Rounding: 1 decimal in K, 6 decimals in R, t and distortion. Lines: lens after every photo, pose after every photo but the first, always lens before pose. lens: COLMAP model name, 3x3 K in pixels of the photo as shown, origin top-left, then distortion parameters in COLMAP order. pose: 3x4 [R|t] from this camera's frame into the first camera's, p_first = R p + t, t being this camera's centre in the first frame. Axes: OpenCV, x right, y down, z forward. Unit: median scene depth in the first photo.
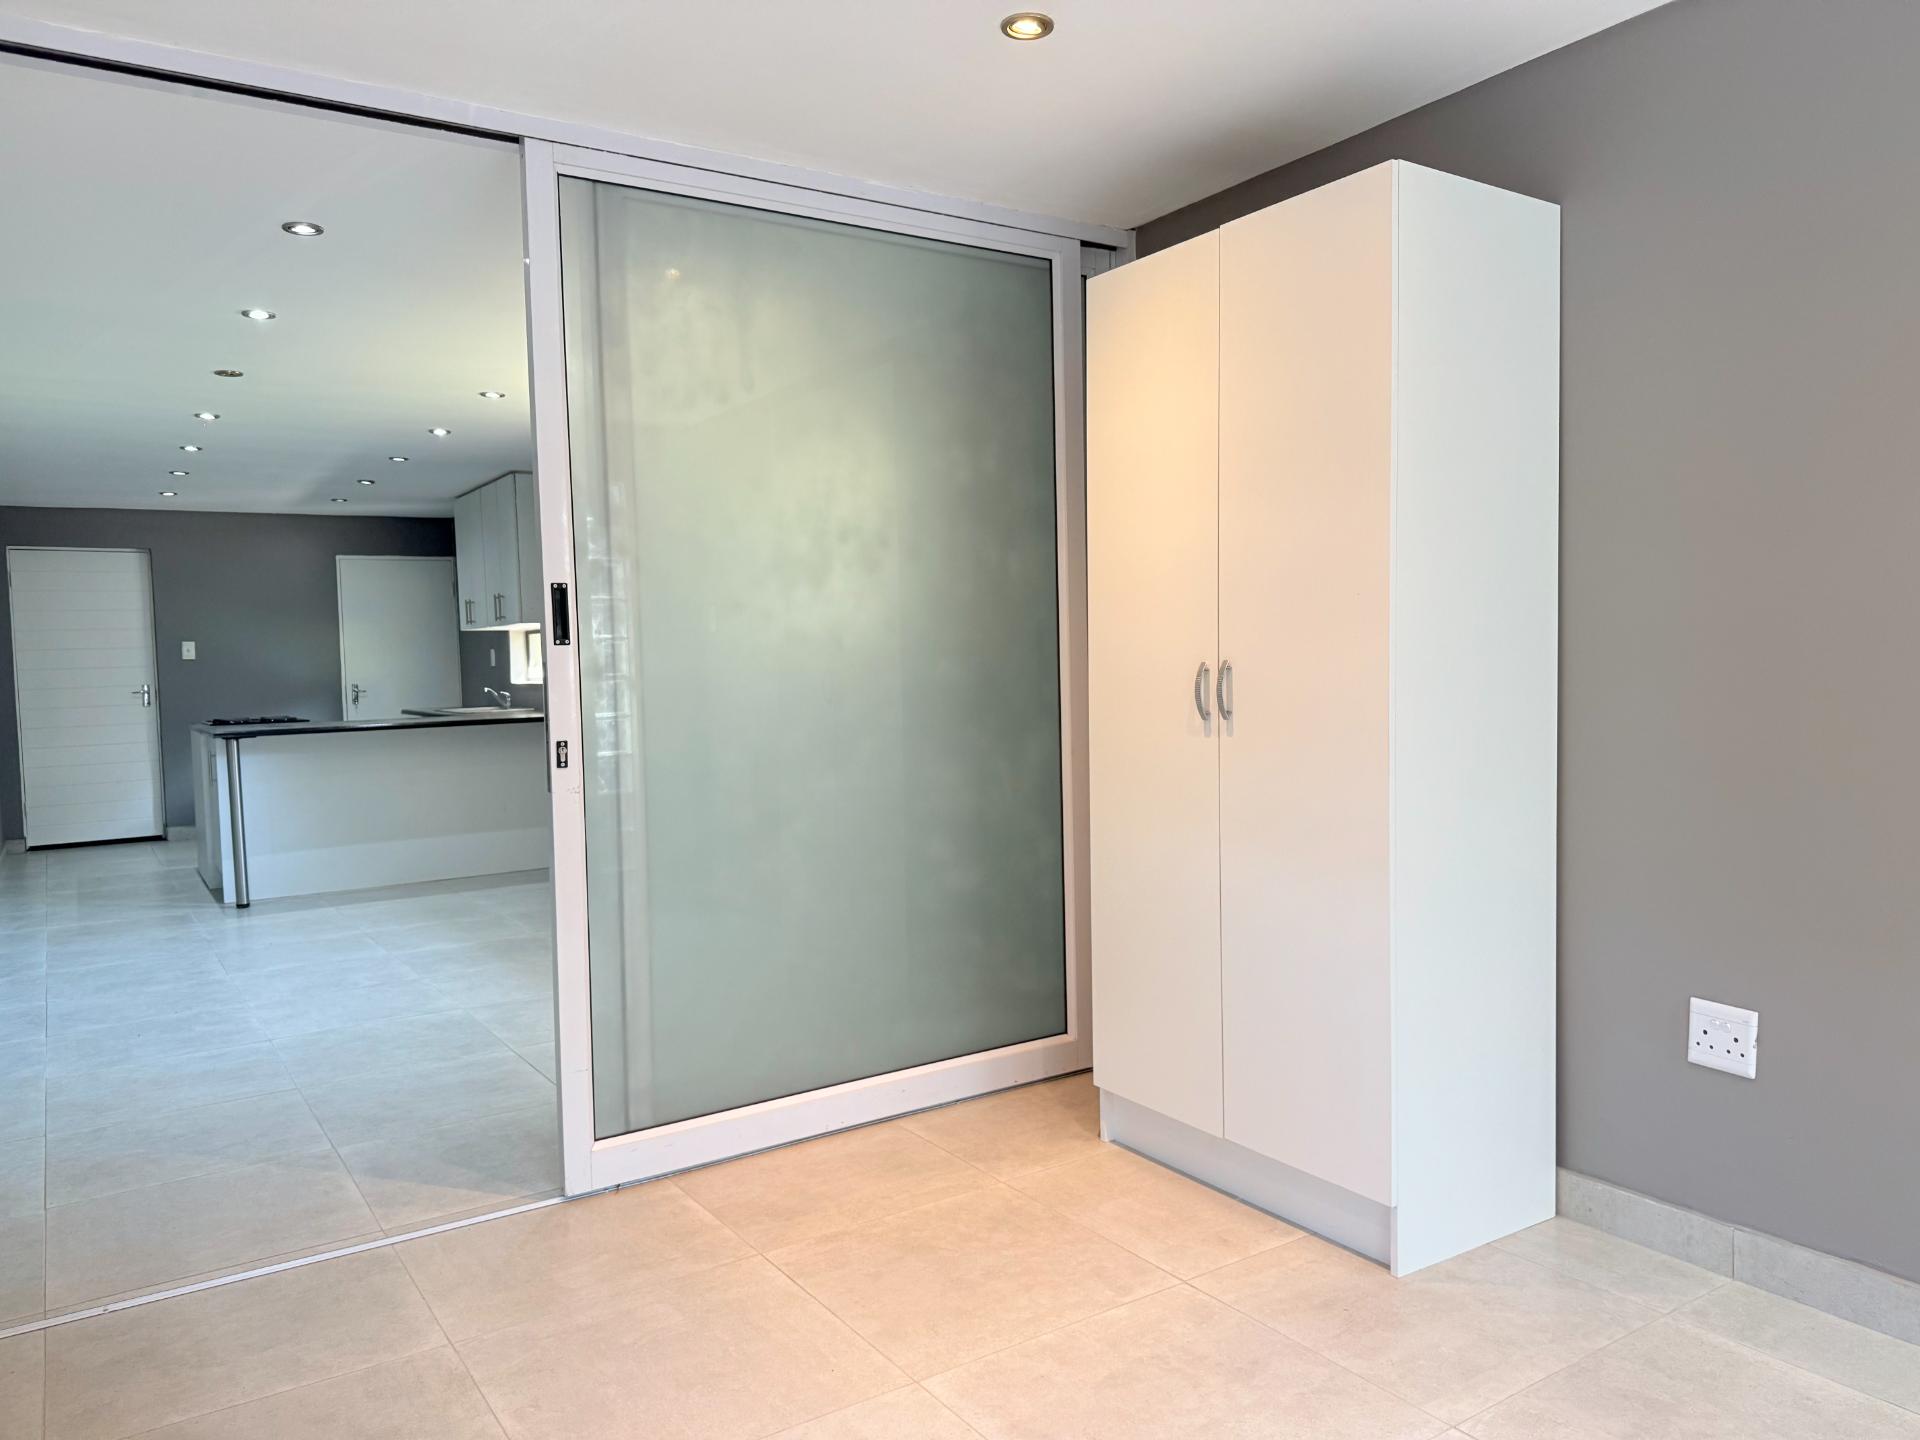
lens RADIAL K [[1337.7, 0, 932.4], [0, 1337.7, 707.4], [0, 0, 1]] dist [0.068353, -0.076814]
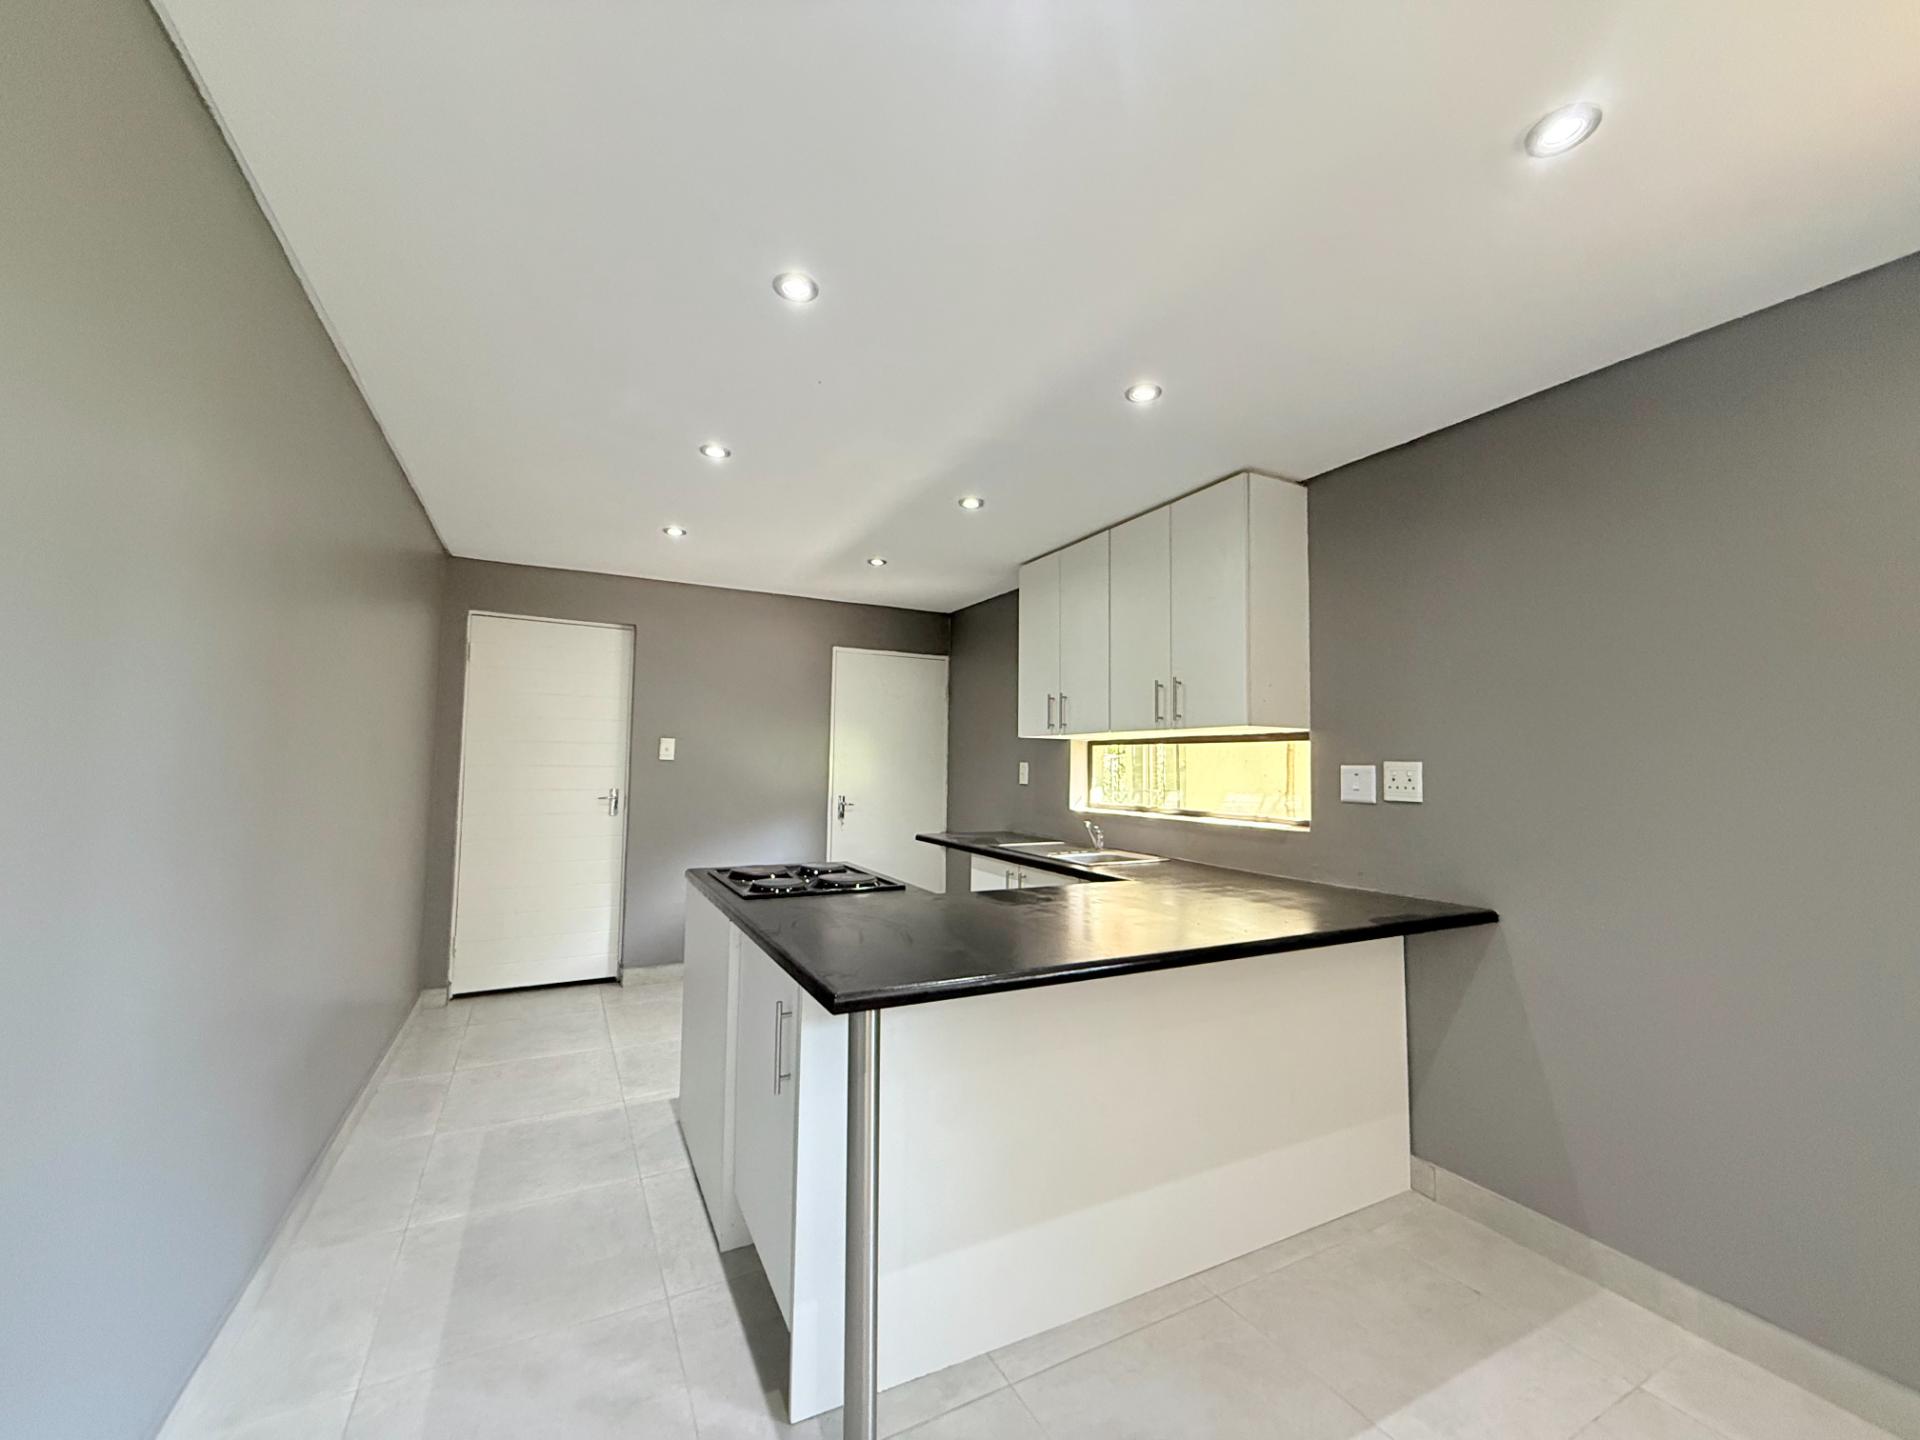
lens RADIAL K [[760.4, 0, 949.2], [0, 760.4, 713.2], [0, 0, 1]] dist [-0.002483, 0.000367]
pose [[0.994702, 0.038153, -0.095456, -0.366848], [-0.048149, 0.993337, -0.104707, -0.025694], [0.090825, 0.108748, 0.989911, 0.609287]]
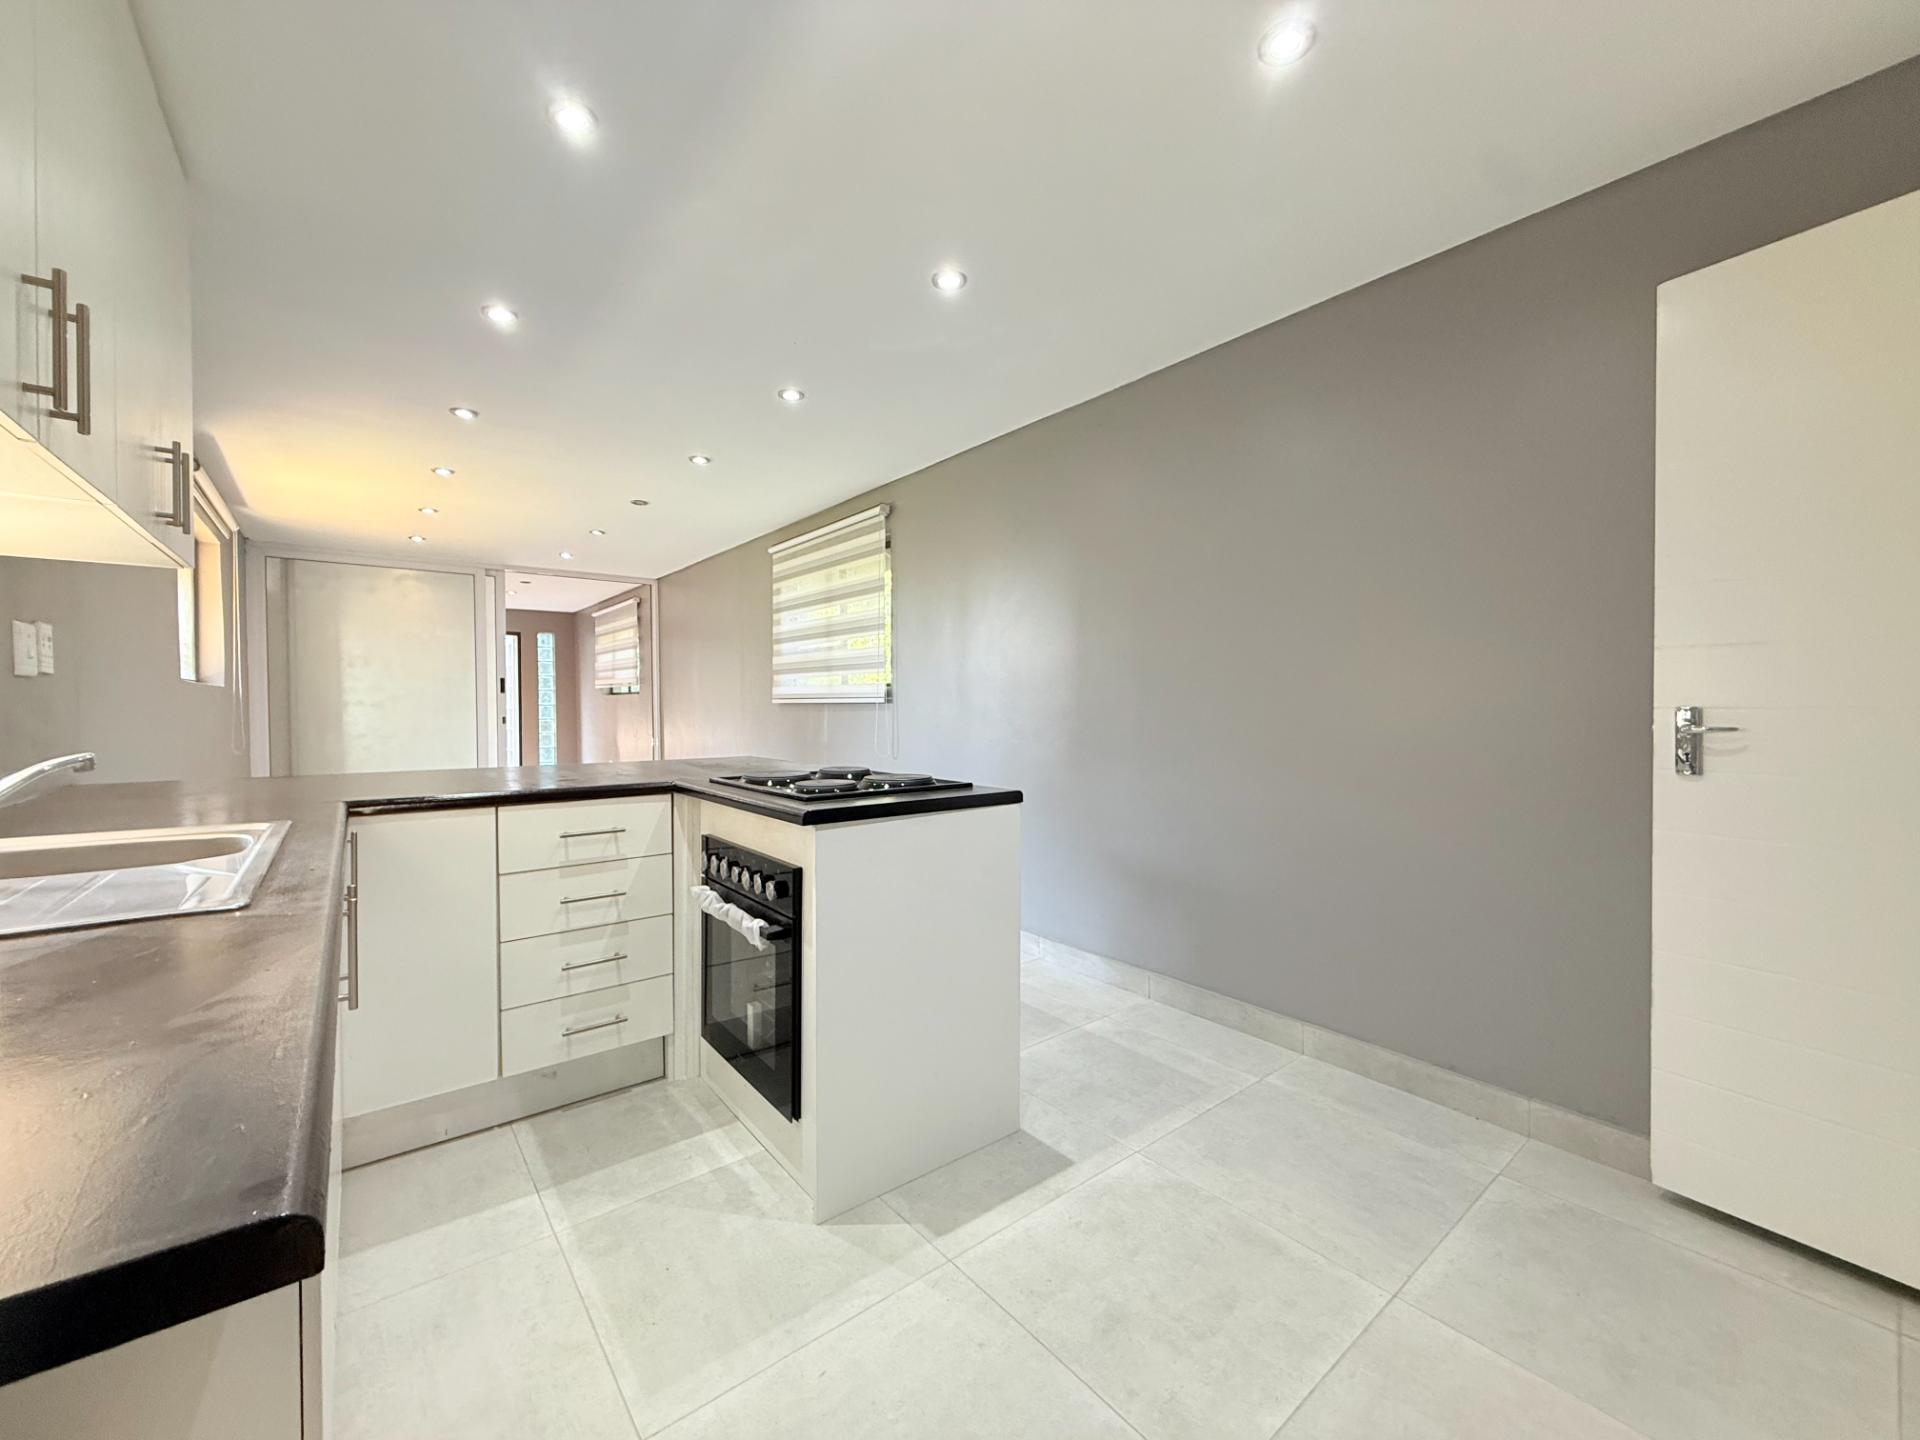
lens RADIAL K [[760.4, 0, 952.5], [0, 760.4, 716.4], [0, 0, 1]] dist [-0.002483, 0.000367]
pose [[-0.994311, 0.030898, -0.101931, -0.459946], [0.025454, 0.998201, 0.054287, -0.023983], [0.103425, 0.051384, -0.993309, 1.136713]]
